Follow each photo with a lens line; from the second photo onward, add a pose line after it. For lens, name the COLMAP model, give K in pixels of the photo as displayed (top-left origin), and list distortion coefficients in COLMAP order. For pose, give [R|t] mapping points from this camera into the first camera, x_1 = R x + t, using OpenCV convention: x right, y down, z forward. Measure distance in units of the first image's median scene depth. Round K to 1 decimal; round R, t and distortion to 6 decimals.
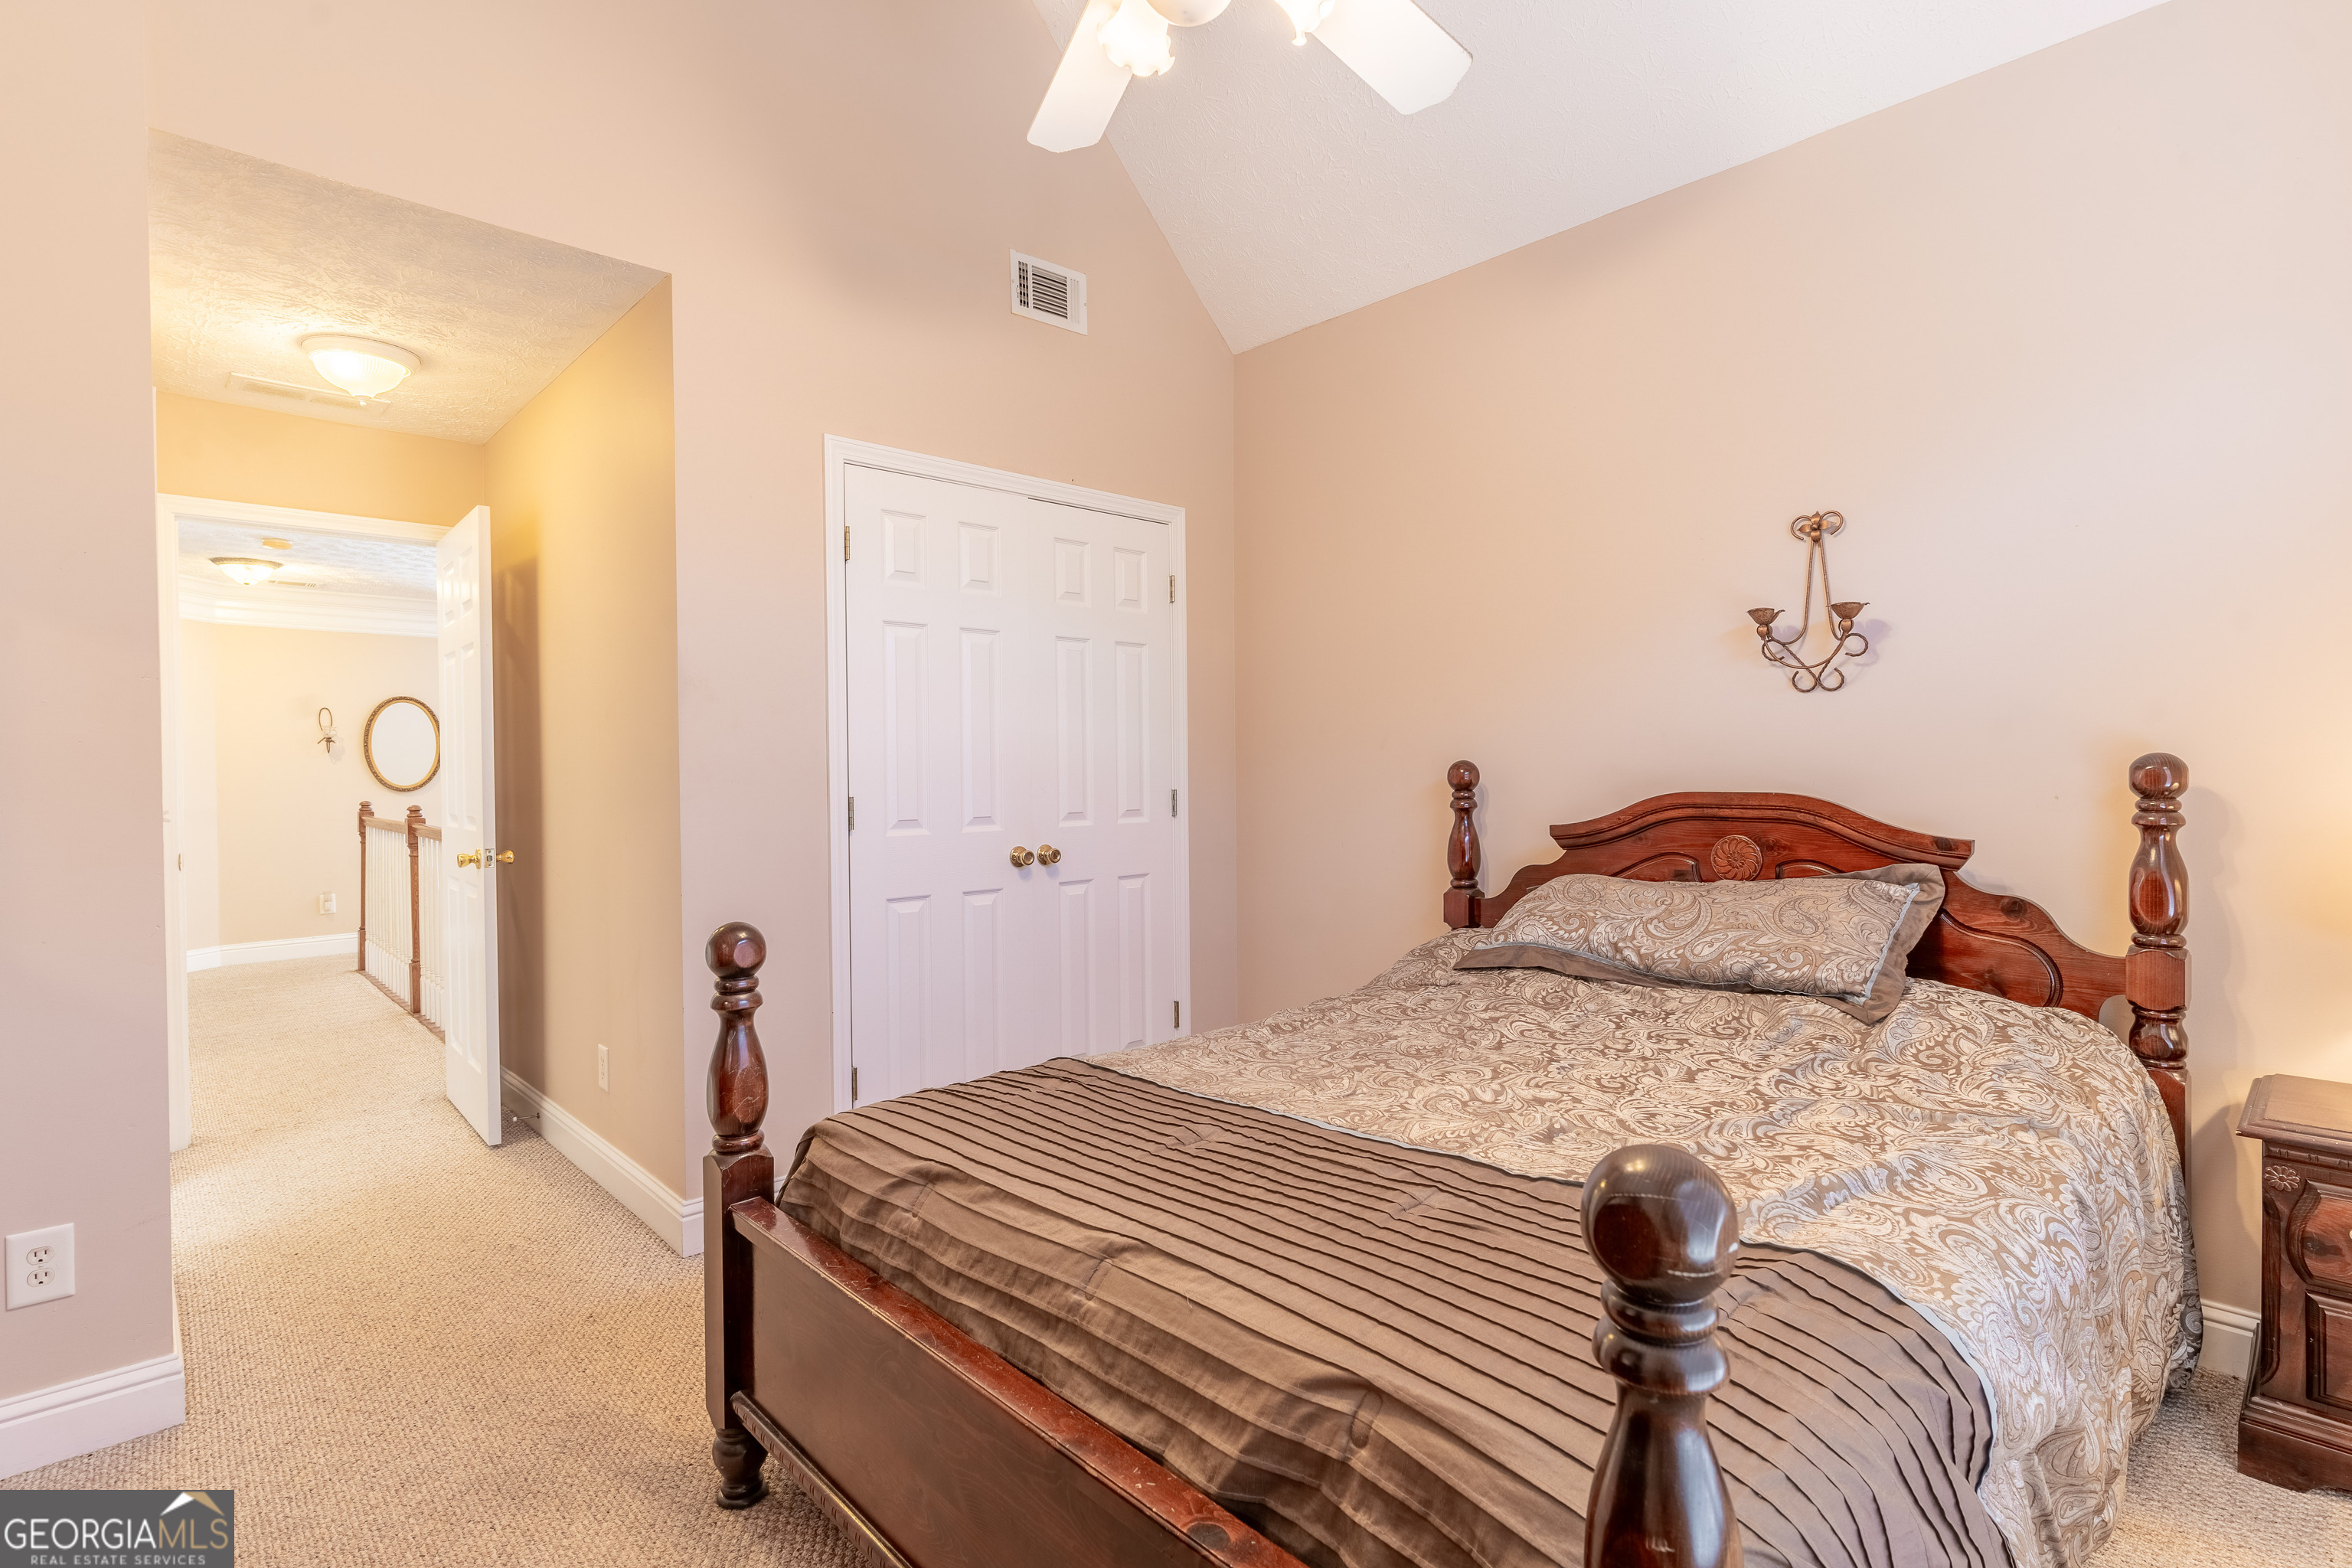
lens RADIAL K [[1120.1, 0, 1176.0], [0, 1120.1, 784.0], [0, 0, 1]] dist [0.000517, -0.000126]
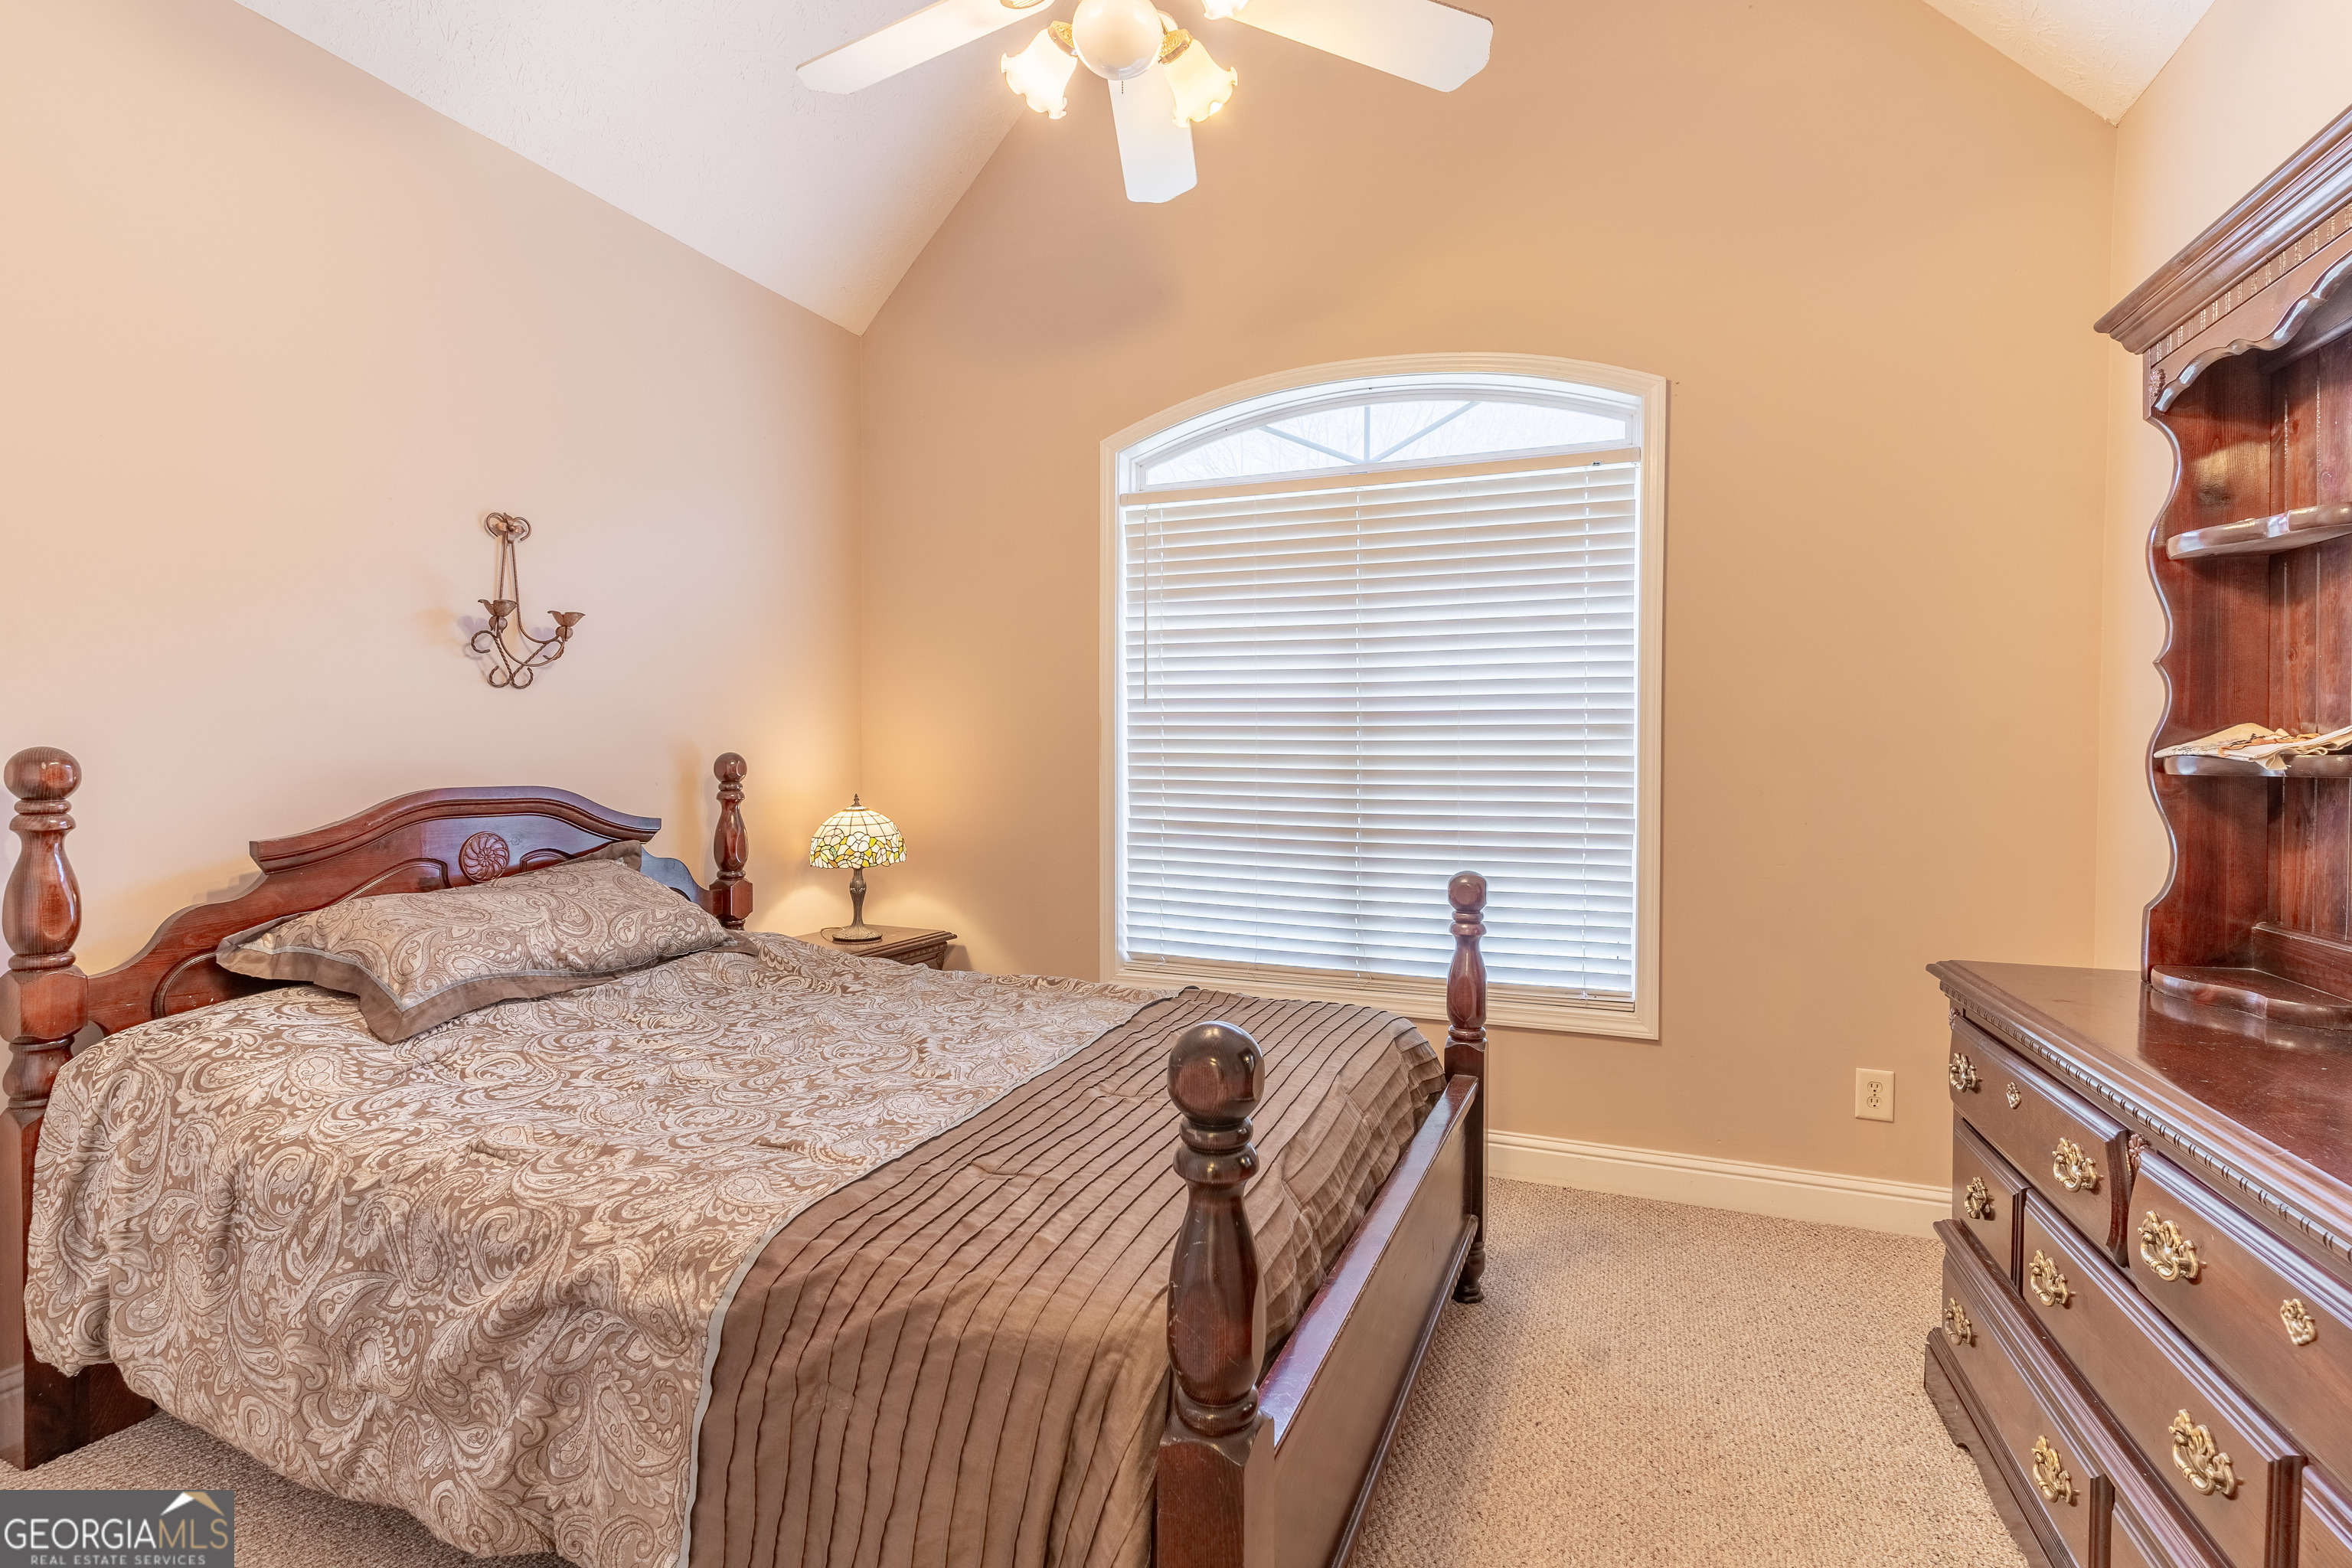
lens RADIAL K [[1120.1, 0, 1176.0], [0, 1120.1, 784.0], [0, 0, 1]] dist [0.000517, -0.000126]
pose [[-0.414747, -0.011829, 0.909860, -0.644036], [0.019475, 0.999571, 0.021873, -0.004845], [-0.909728, 0.026791, -0.414339, 0.903748]]
